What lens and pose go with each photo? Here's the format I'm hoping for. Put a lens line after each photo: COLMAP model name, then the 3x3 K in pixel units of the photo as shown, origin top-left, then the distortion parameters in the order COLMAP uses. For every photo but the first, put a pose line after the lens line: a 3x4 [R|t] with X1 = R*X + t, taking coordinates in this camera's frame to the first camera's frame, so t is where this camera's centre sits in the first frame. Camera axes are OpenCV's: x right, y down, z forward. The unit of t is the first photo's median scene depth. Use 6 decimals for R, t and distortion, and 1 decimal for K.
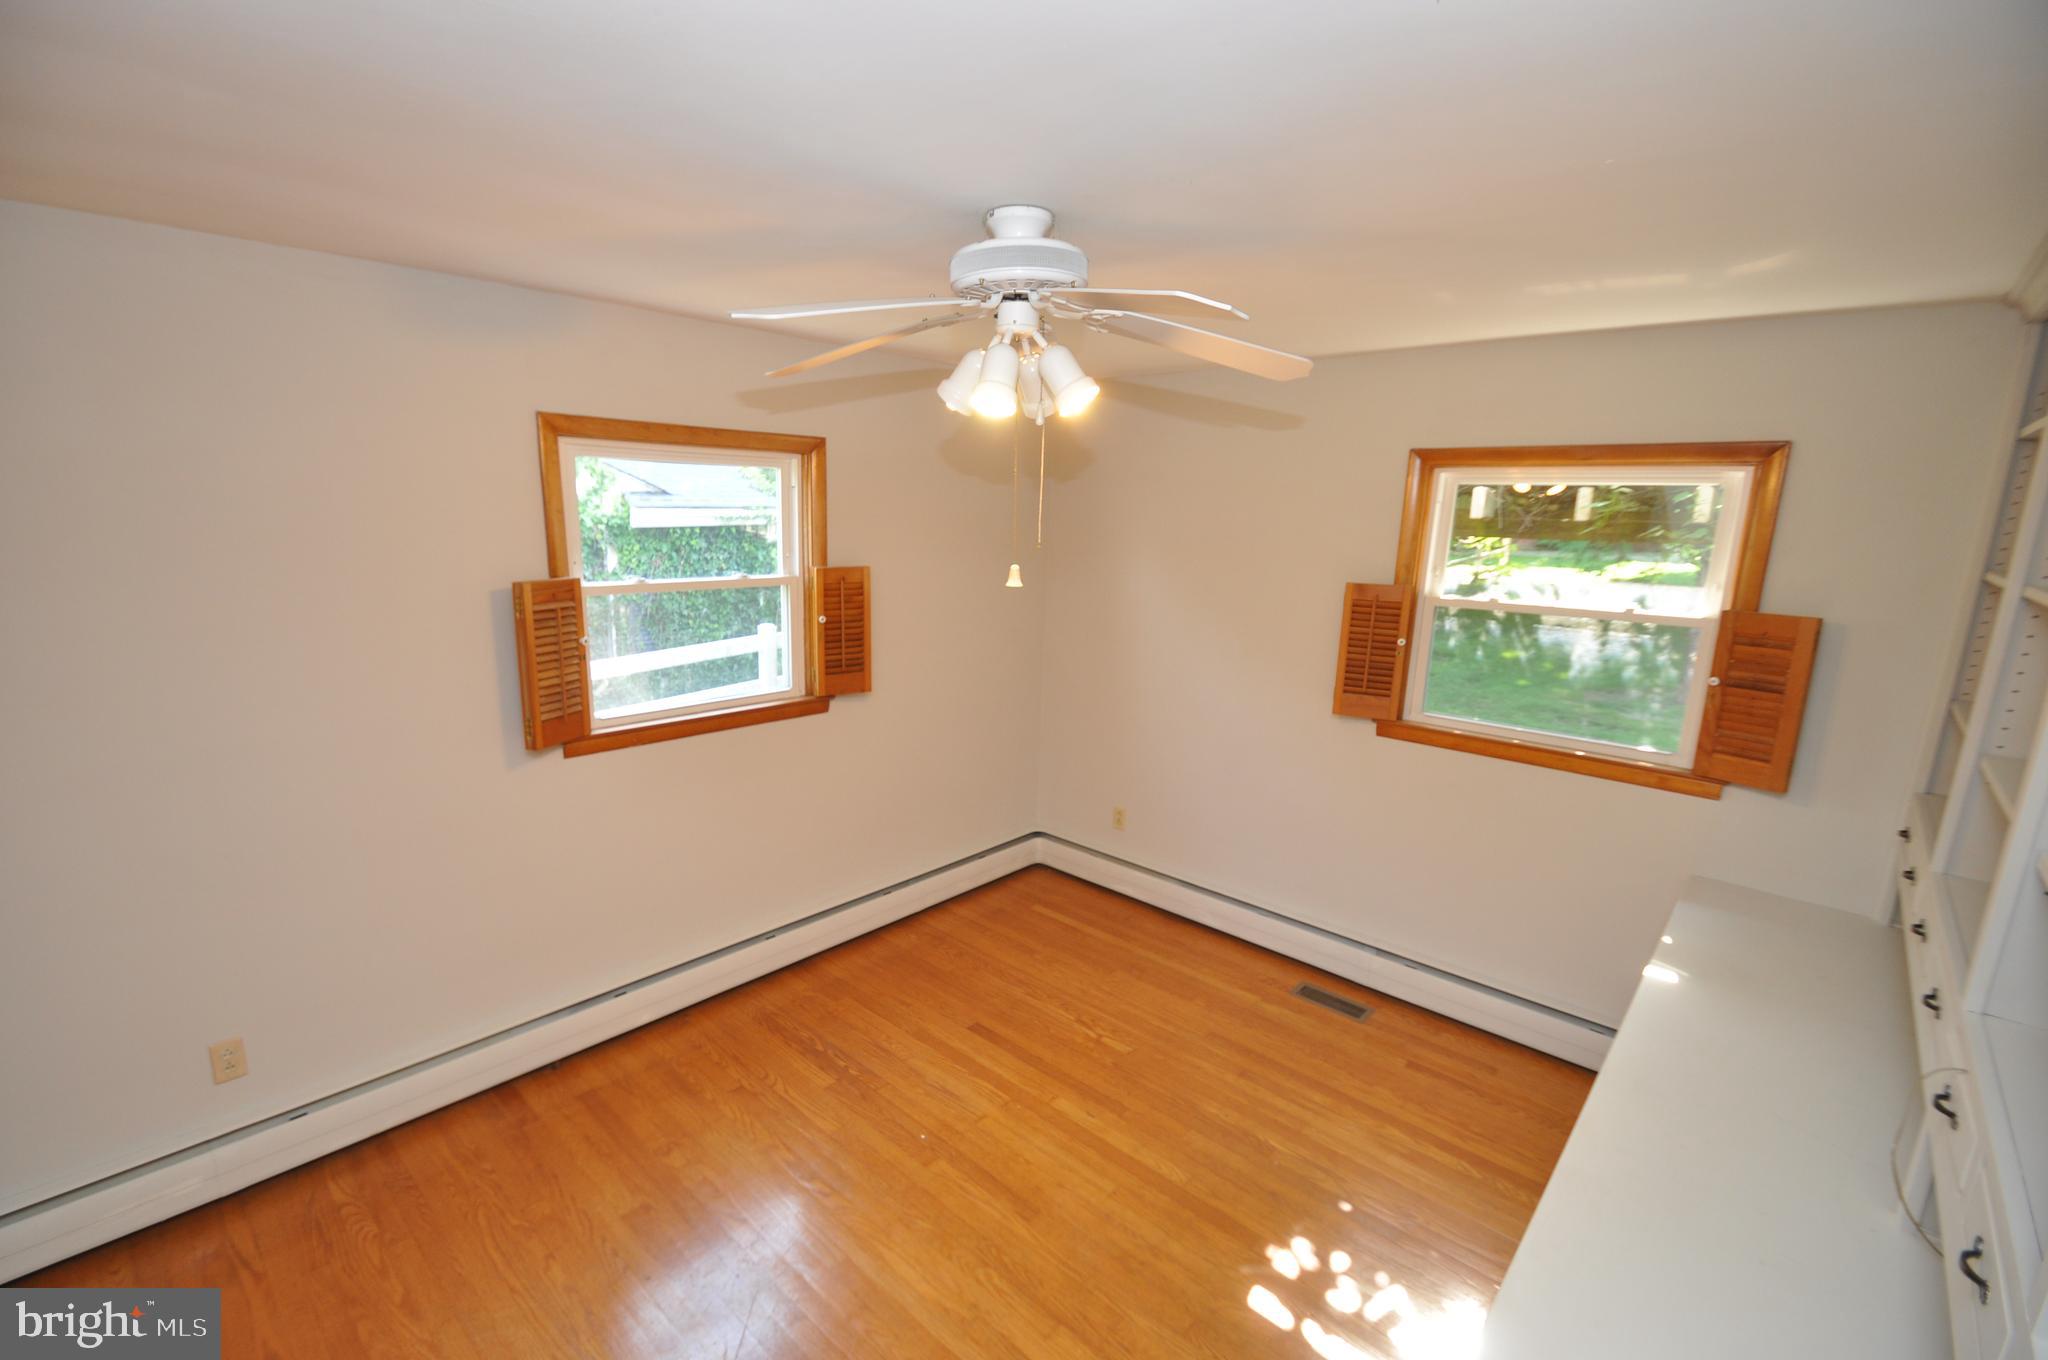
lens RADIAL K [[903.1, 0, 1024.0], [0, 903.1, 680.0], [0, 0, 1]] dist [0.000477, -0.000017]
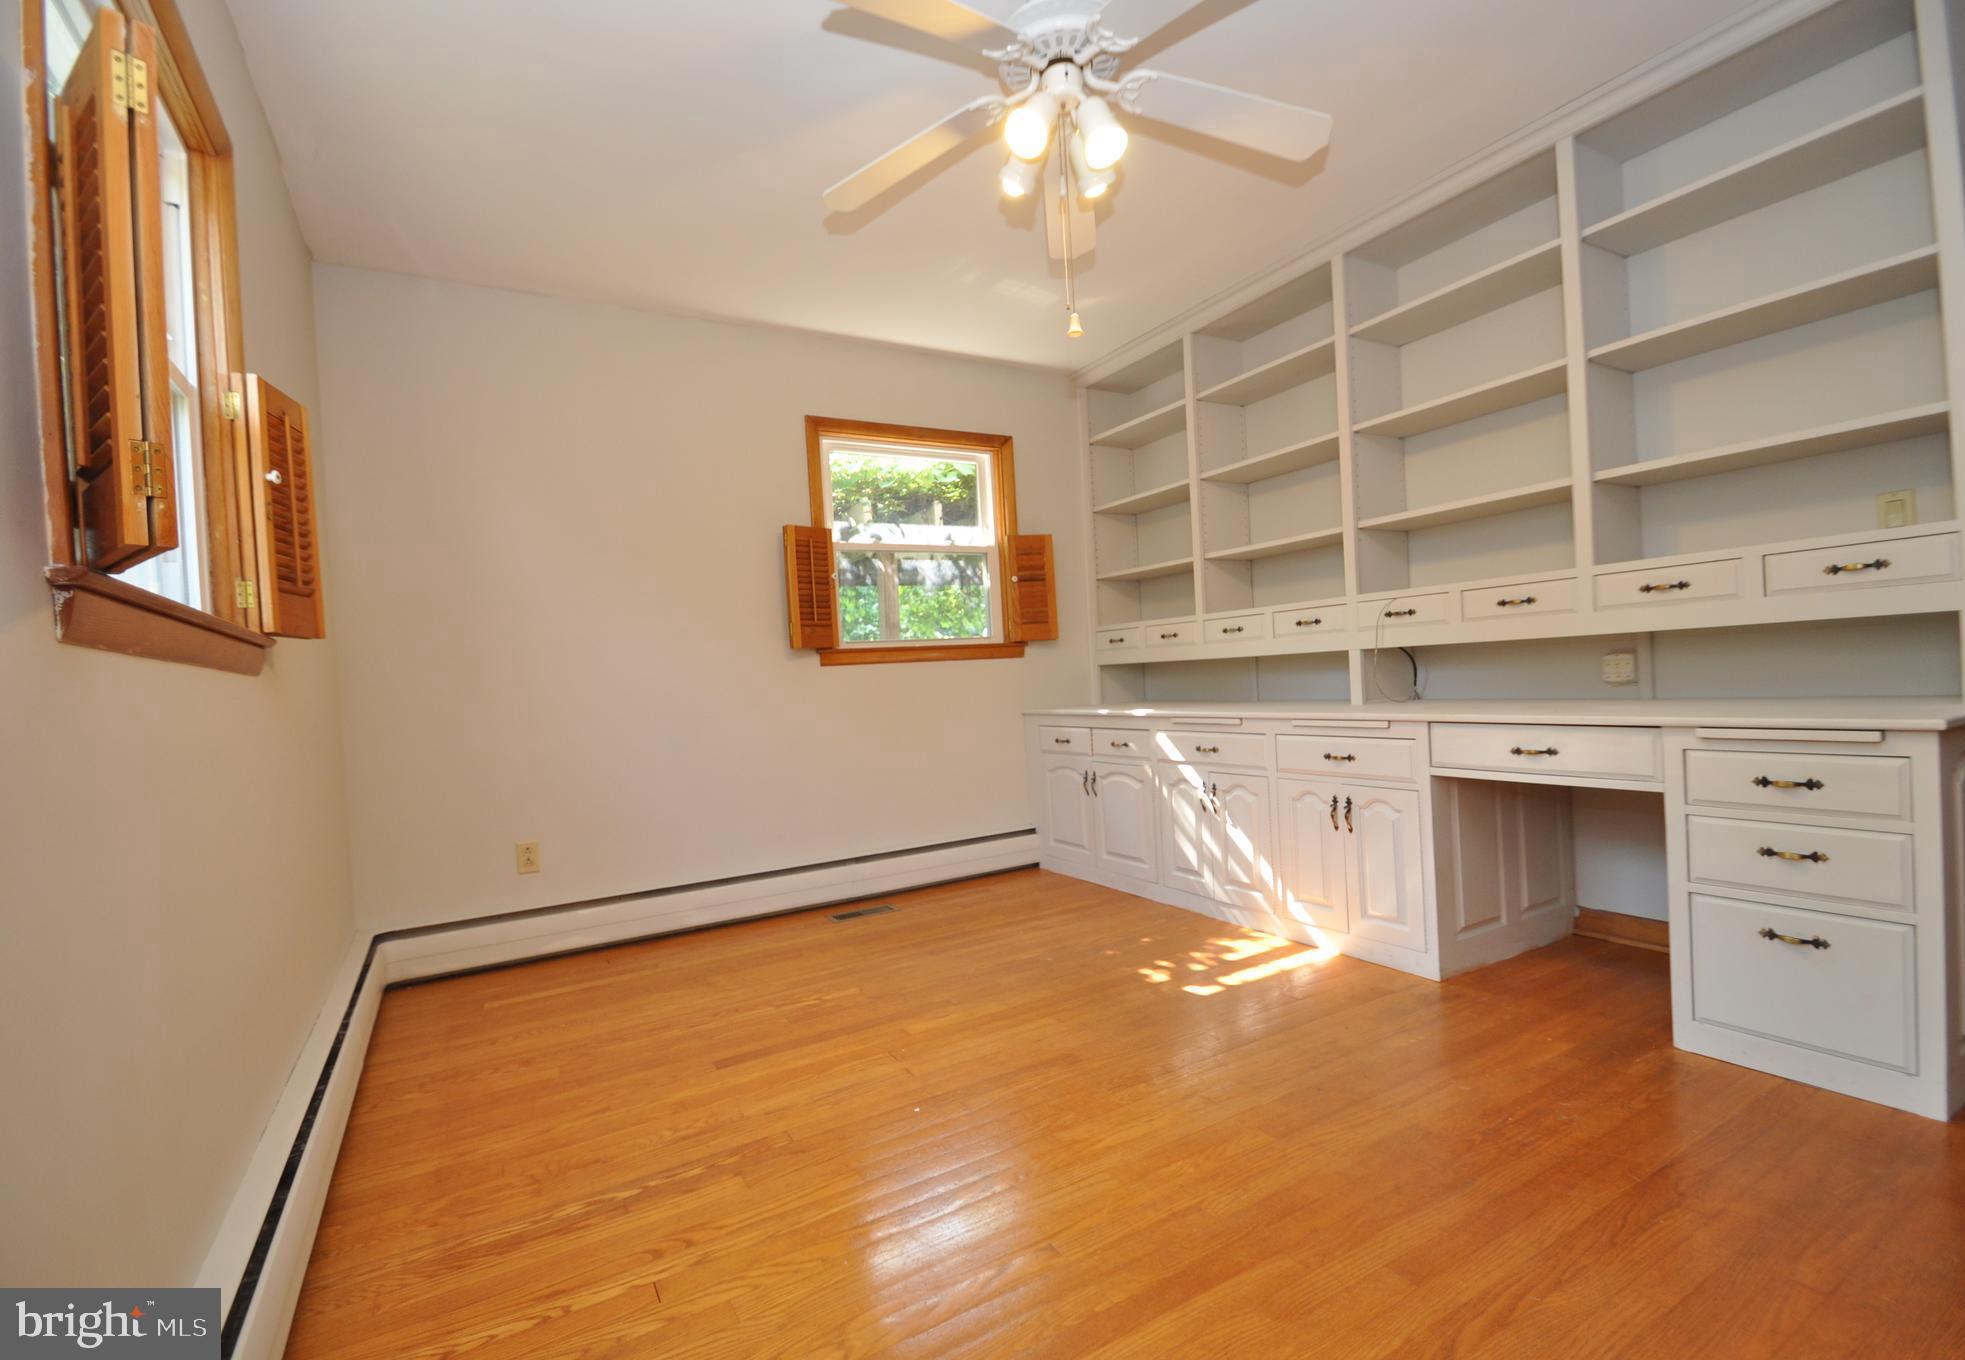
lens RADIAL K [[876.2, 0, 975.6], [0, 876.2, 709.2], [0, 0, 1]] dist [-0.000539, -0.000051]
pose [[0.297346, -0.083844, 0.951081, -0.650969], [0.251757, 0.967768, 0.006606, 0.174083], [-0.920980, 0.237477, 0.308871, 0.577554]]
